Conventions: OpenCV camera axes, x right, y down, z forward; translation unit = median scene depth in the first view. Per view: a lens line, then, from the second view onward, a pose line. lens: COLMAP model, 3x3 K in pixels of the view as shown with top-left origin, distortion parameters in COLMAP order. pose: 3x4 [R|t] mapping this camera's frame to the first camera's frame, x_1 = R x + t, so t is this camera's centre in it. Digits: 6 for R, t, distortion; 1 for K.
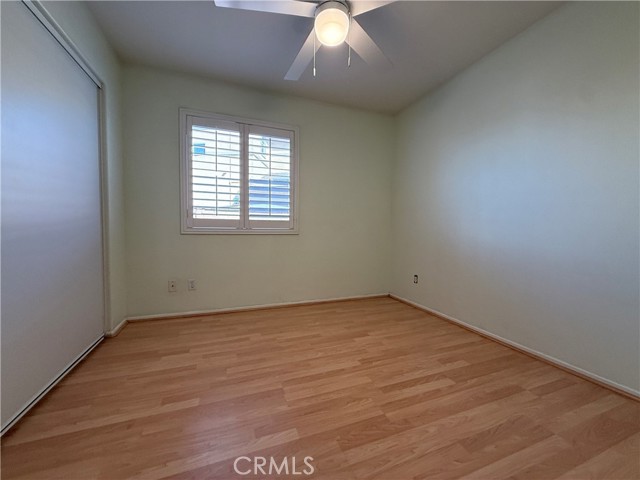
lens RADIAL K [[255.1, 0, 318.1], [0, 255.1, 240.5], [0, 0, 1]] dist [-0.001412, -0.000272]
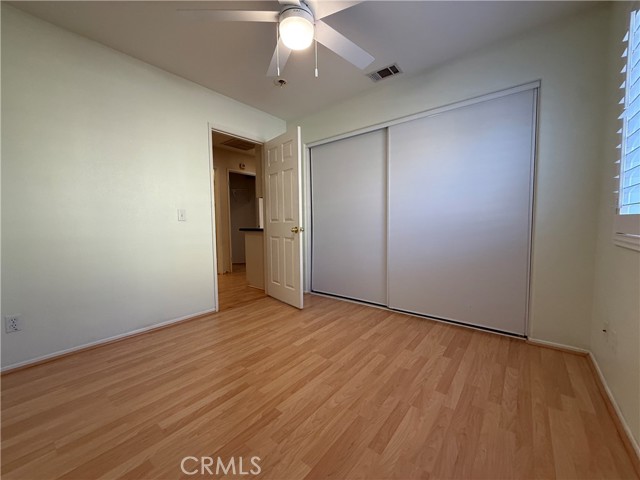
lens RADIAL K [[255.1, 0, 318.1], [0, 255.1, 240.5], [0, 0, 1]] dist [-0.001412, -0.000272]
pose [[-0.862691, 0.030239, -0.504826, 0.459258], [-0.027516, 0.993926, 0.106558, -0.116670], [0.504982, 0.105817, -0.856619, 1.774258]]
